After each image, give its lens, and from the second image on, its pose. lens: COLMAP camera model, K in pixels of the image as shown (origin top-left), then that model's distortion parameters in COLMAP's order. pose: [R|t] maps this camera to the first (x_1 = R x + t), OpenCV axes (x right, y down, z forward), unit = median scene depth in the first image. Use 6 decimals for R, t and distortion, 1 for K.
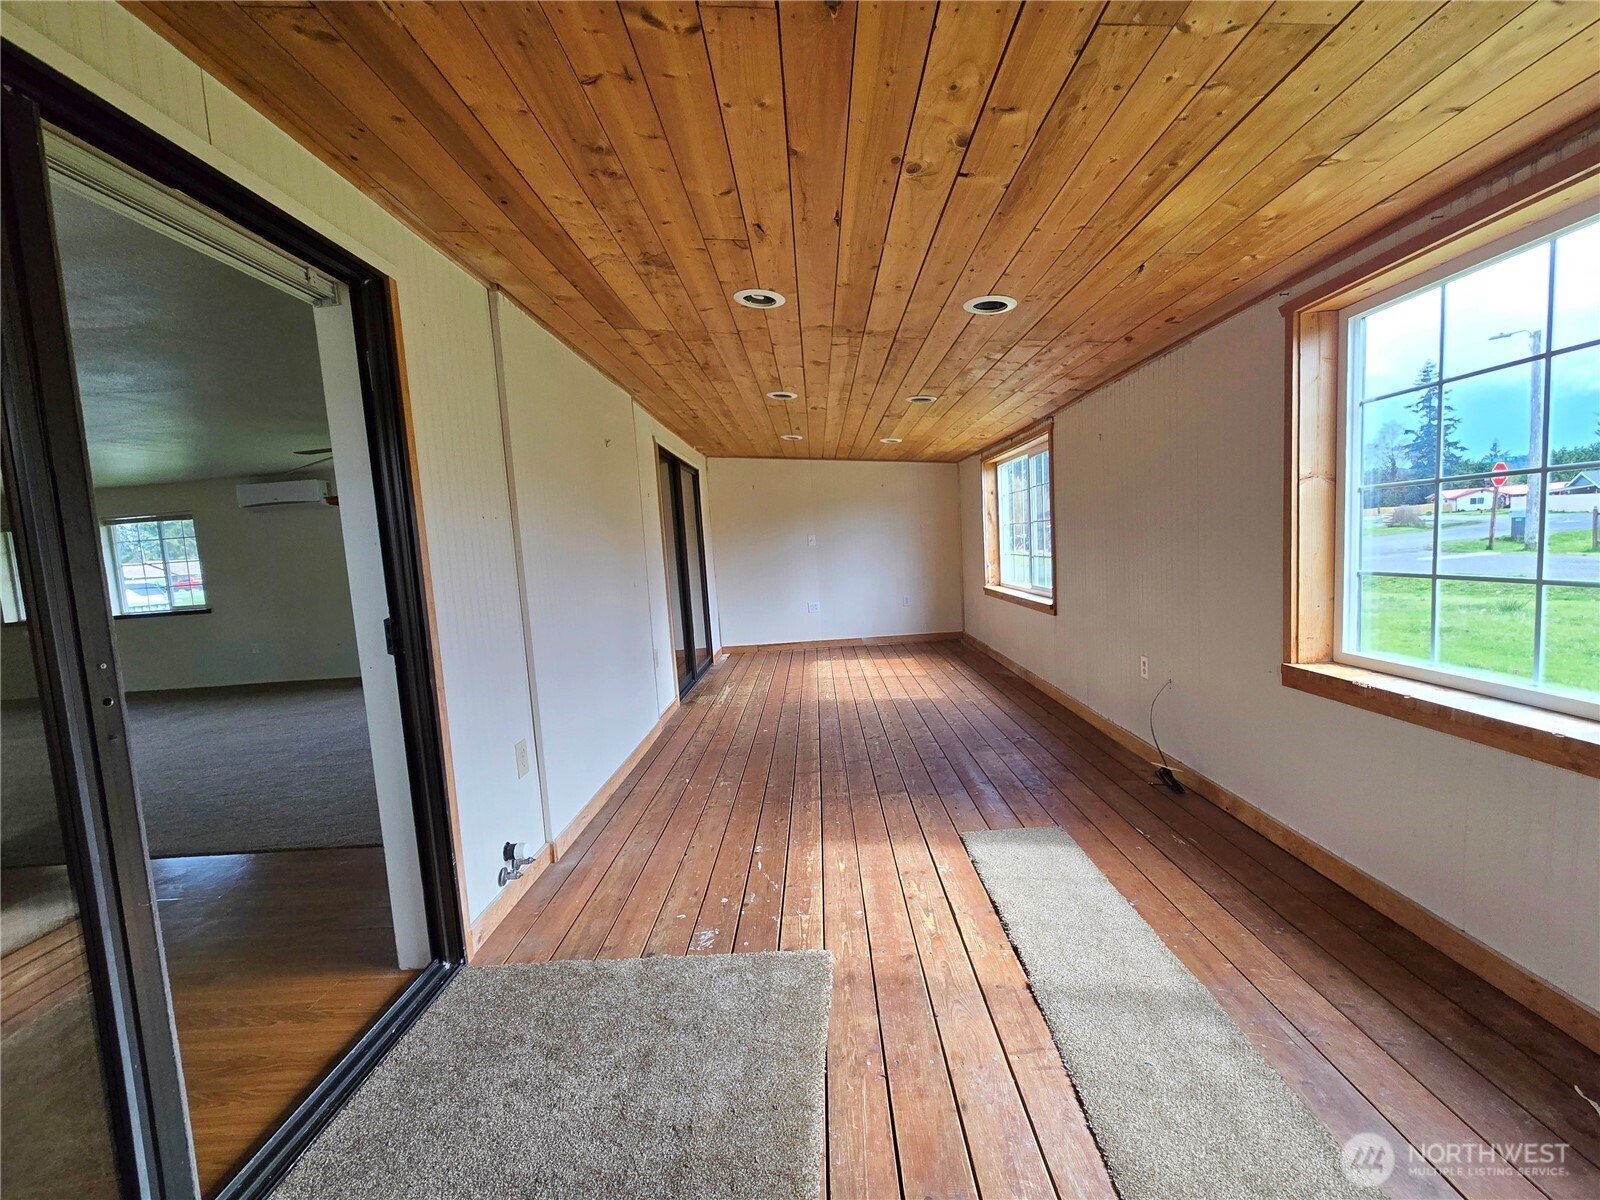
lens RADIAL K [[674.4, 0, 806.3], [0, 674.4, 601.4], [0, 0, 1]] dist [0.000607, -0.000096]
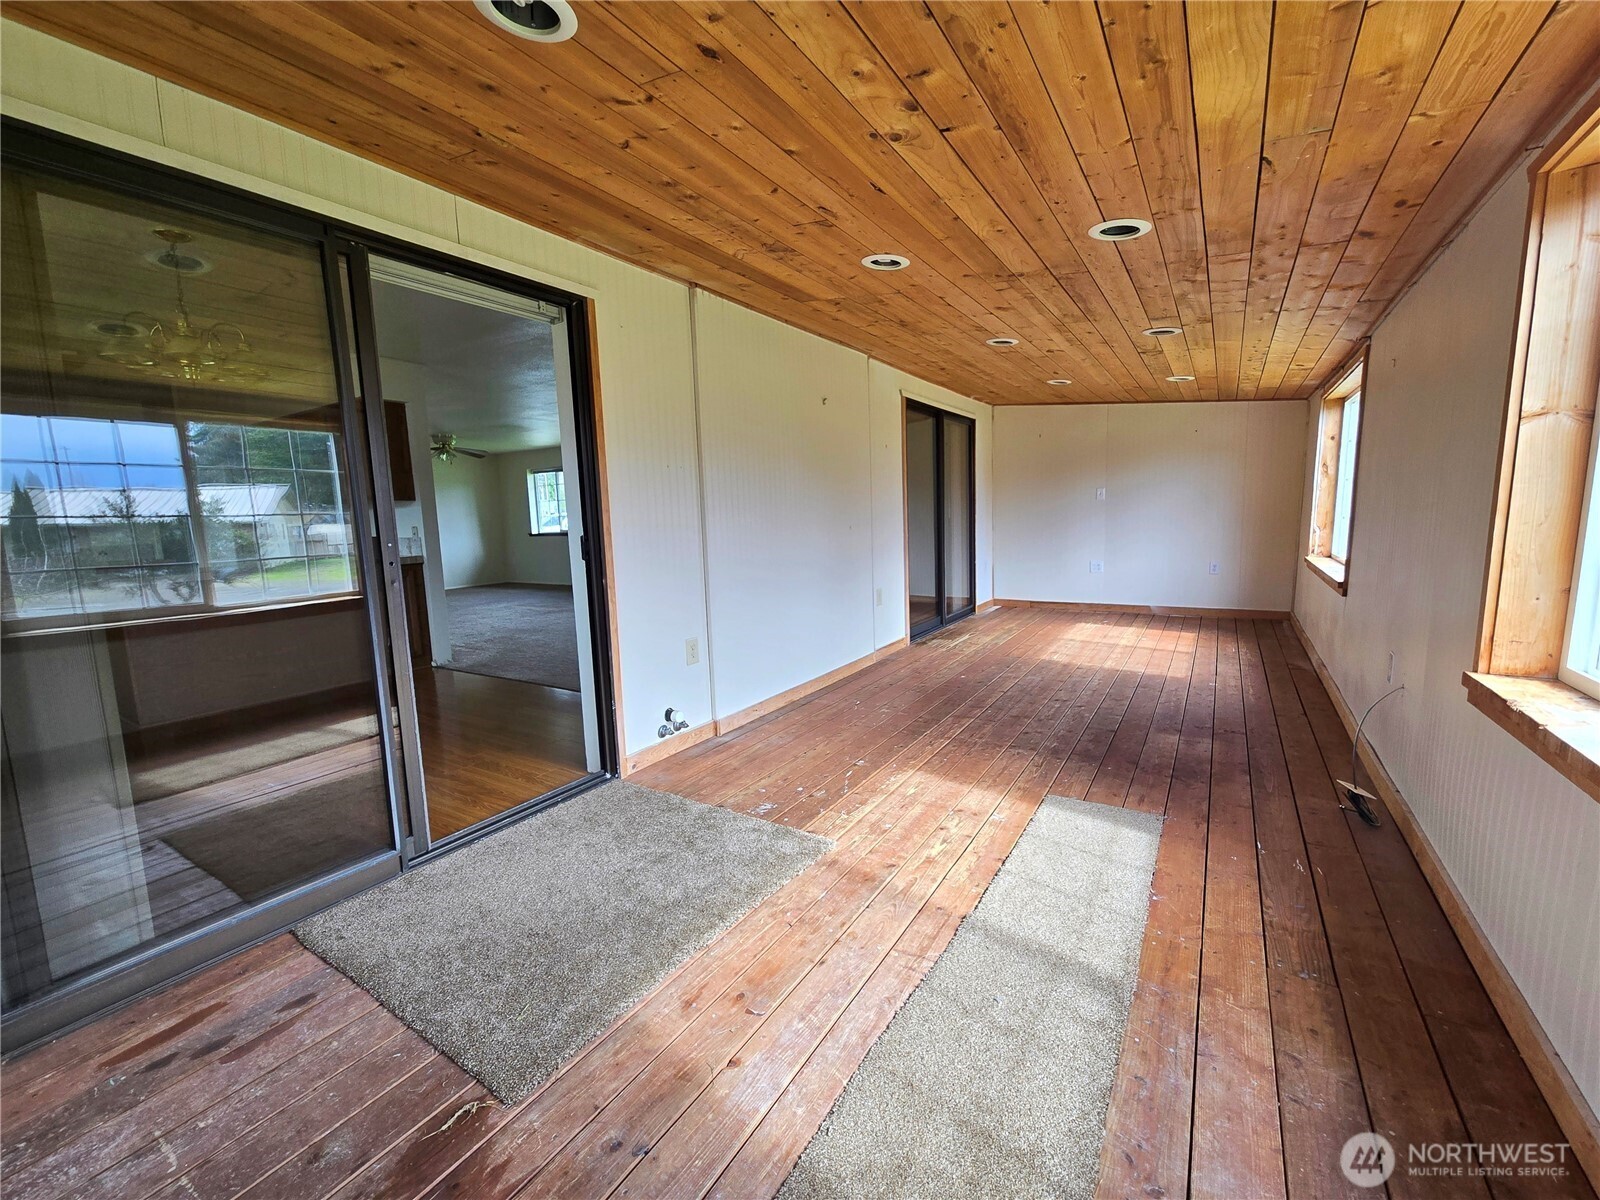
lens RADIAL K [[674.4, 0, 795.4], [0, 674.4, 603.1], [0, 0, 1]] dist [0.000607, -0.000096]
pose [[0.847676, 0.108941, -0.519209, 0.446524], [-0.069711, 0.993076, 0.094555, -0.000606], [0.525915, -0.043957, 0.849401, -0.013860]]
